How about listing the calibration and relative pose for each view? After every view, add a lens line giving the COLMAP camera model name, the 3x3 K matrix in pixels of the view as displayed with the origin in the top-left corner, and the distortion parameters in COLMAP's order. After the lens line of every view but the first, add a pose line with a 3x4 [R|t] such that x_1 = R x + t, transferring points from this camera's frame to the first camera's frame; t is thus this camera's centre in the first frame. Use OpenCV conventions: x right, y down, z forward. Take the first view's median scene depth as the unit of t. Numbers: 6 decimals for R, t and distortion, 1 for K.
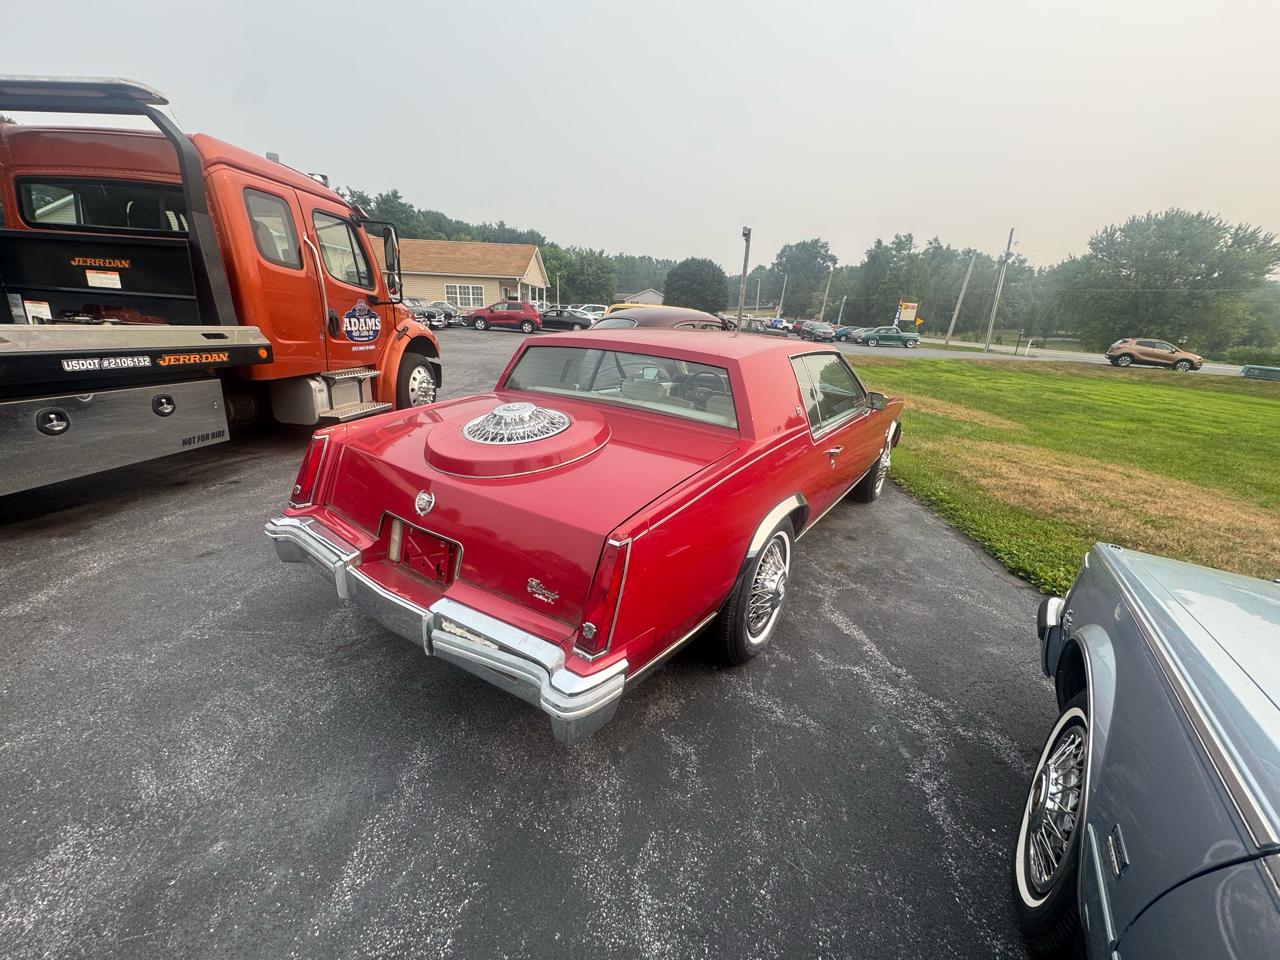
lens RADIAL K [[508.0, 0, 642.1], [0, 508.0, 483.0], [0, 0, 1]] dist [-0.002060, -0.000017]
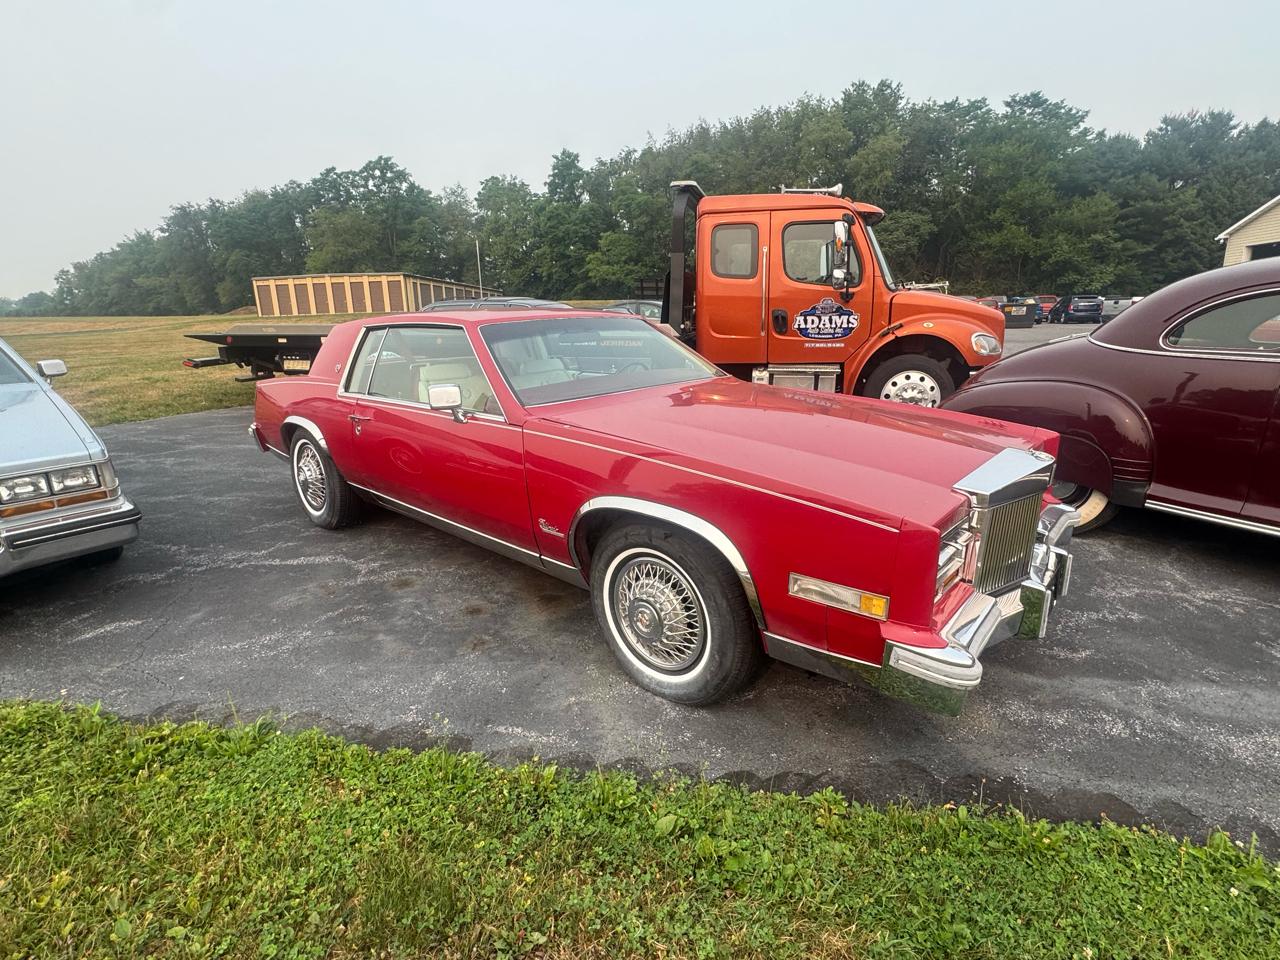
lens RADIAL K [[633.5, 0, 638.8], [0, 633.5, 481.3], [0, 0, 1]] dist [-0.000446, -0.000988]
pose [[-0.132438, 0.204222, -0.969925, 0.129376], [-0.294831, 0.926136, 0.235260, -0.033935], [0.946327, 0.317122, -0.062445, 0.136455]]
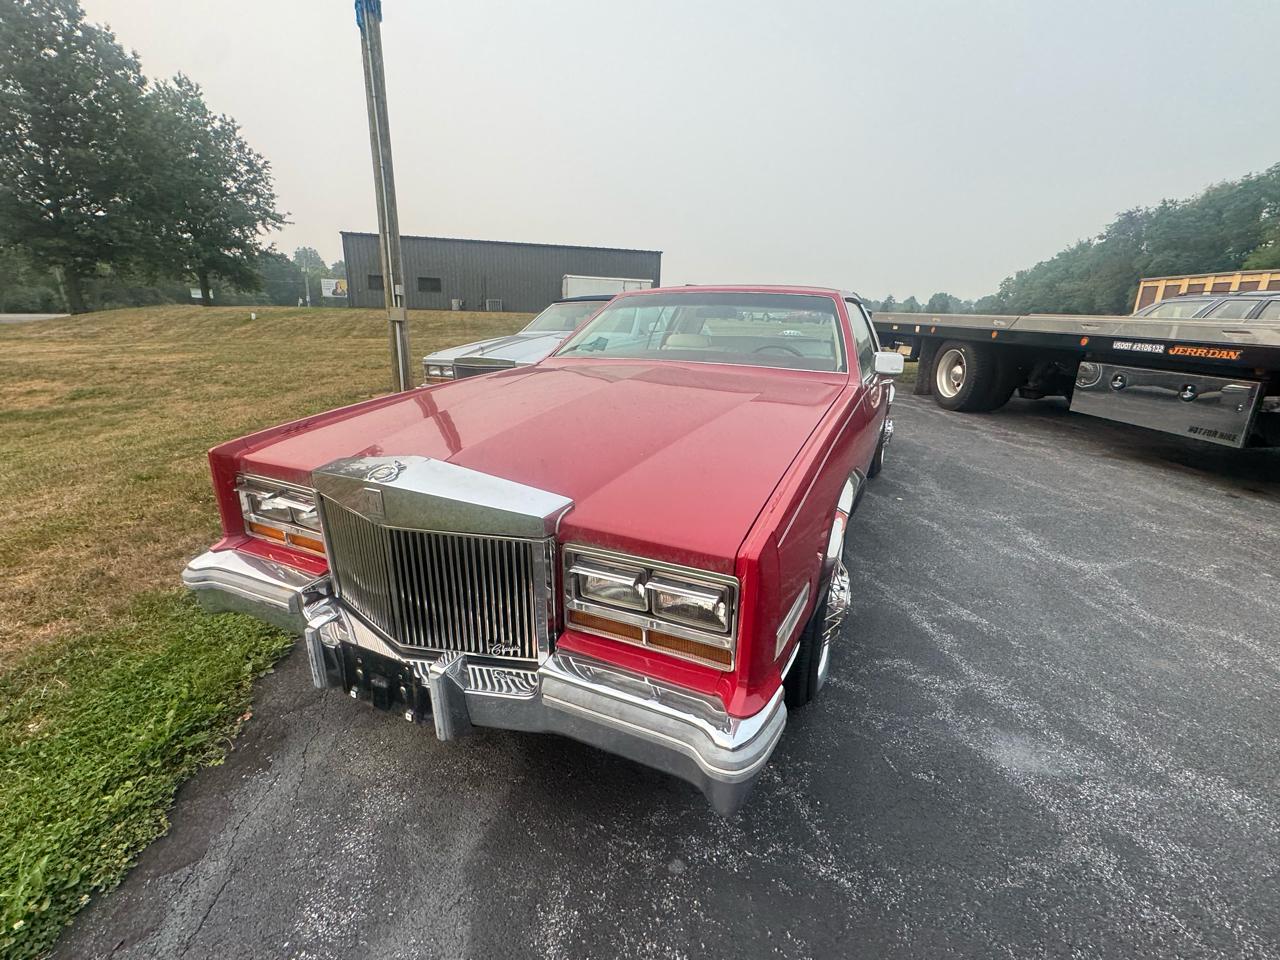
lens RADIAL K [[559.5, 0, 639.4], [0, 559.5, 481.0], [0, 0, 1]] dist [-0.001287, -0.000602]
pose [[-0.985427, -0.026961, -0.167948, 0.051195], [-0.117226, 0.823086, 0.555687, -0.055507], [0.123253, 0.567277, -0.814252, 0.202848]]
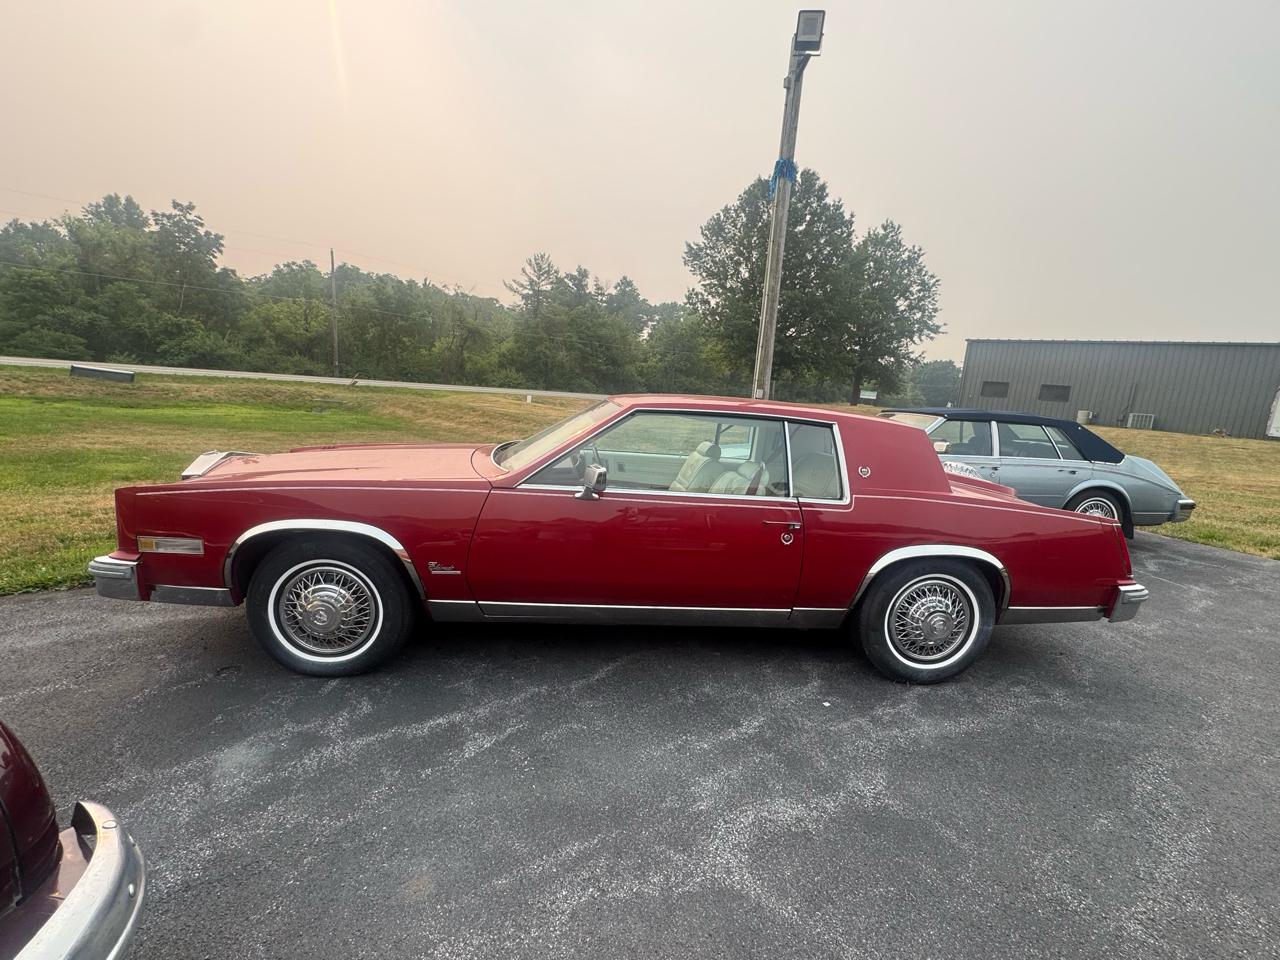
lens RADIAL K [[593.7, 0, 637.6], [0, 593.7, 483.3], [0, 0, 1]] dist [-0.001834, -0.000359]
pose [[-0.632317, -0.225205, 0.741254, -0.061608], [0.132172, 0.911427, 0.389655, -0.058536], [-0.763351, 0.344358, -0.546546, 0.171669]]
